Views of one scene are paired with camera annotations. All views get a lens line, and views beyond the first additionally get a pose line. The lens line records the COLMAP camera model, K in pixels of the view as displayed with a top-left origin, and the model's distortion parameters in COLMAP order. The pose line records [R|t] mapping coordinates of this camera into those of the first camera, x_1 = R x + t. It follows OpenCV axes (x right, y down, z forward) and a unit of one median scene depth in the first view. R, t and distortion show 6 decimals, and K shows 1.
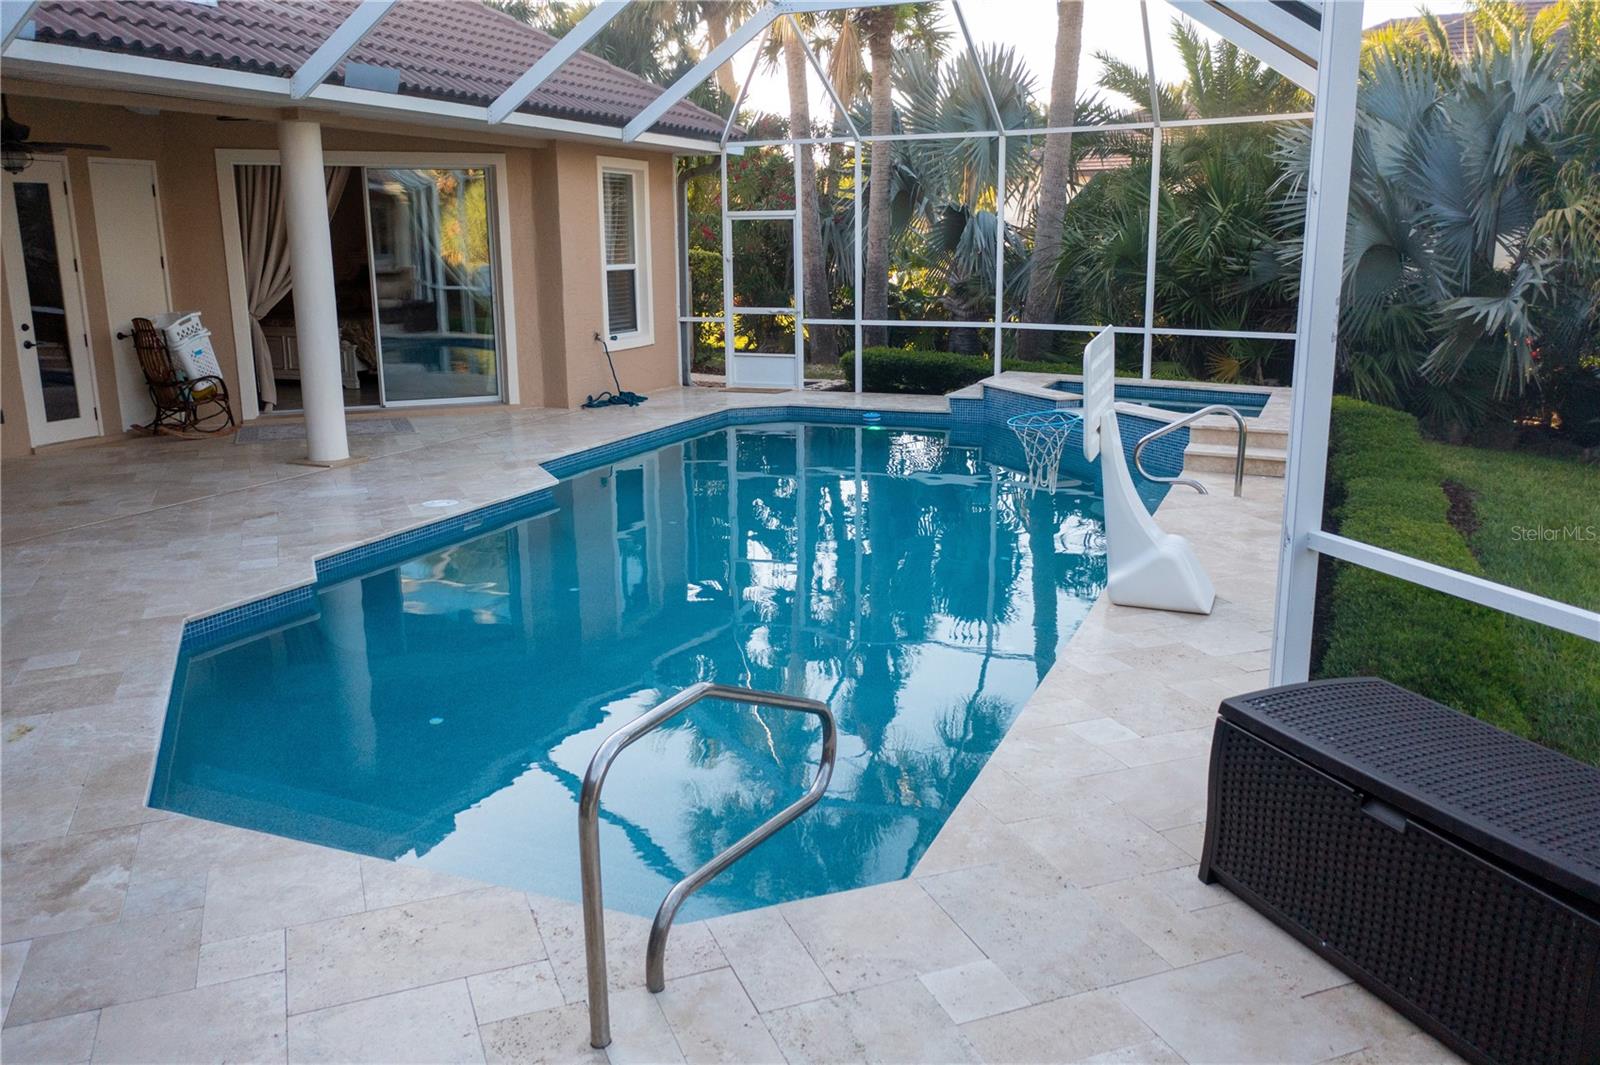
lens RADIAL K [[1269.2, 0, 800.0], [0, 1269.2, 532.5], [0, 0, 1]] dist [-0.009927, 0.004837]
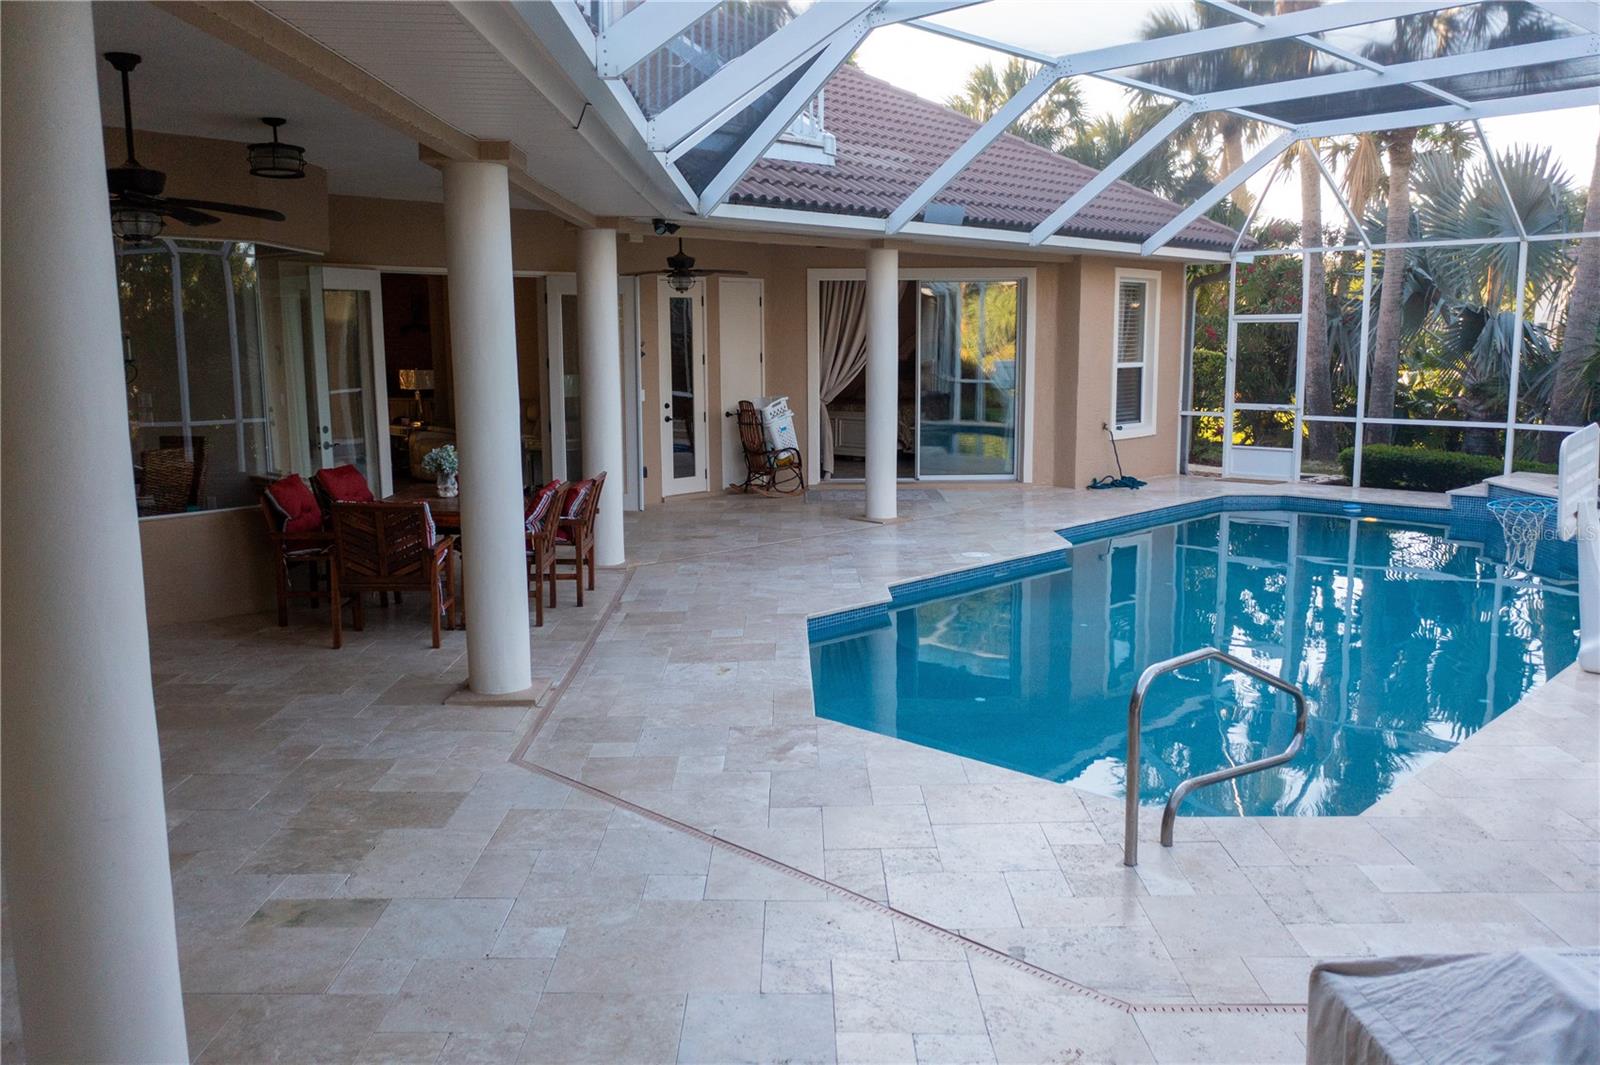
lens RADIAL K [[1269.2, 0, 800.0], [0, 1269.2, 532.5], [0, 0, 1]] dist [-0.009927, 0.004837]
pose [[0.930143, 0.057386, -0.362686, 0.001268], [-0.083594, 0.994870, -0.056972, 0.025869], [0.357556, 0.083310, 0.930168, -0.132955]]
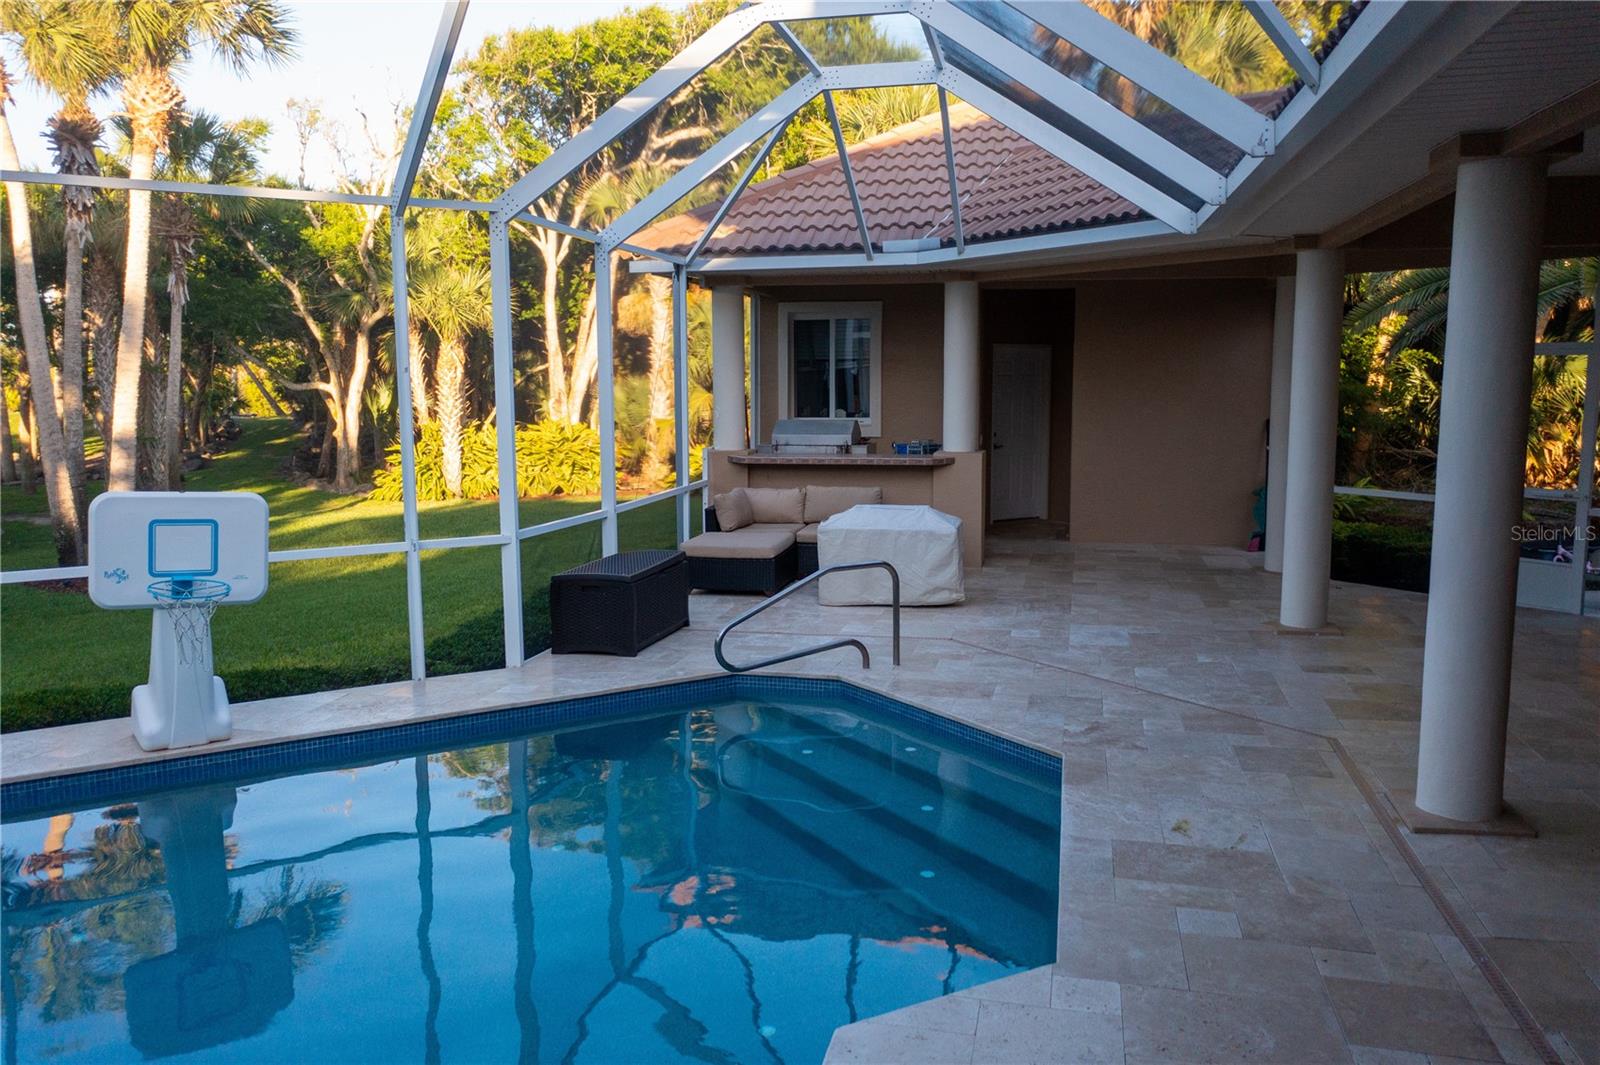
lens RADIAL K [[1269.2, 0, 800.0], [0, 1269.2, 532.5], [0, 0, 1]] dist [-0.009927, 0.004837]
pose [[-0.824942, -0.059992, 0.562025, -0.333316], [0.137598, 0.943121, 0.302637, -0.163312], [-0.548214, 0.326992, -0.769765, 0.686025]]
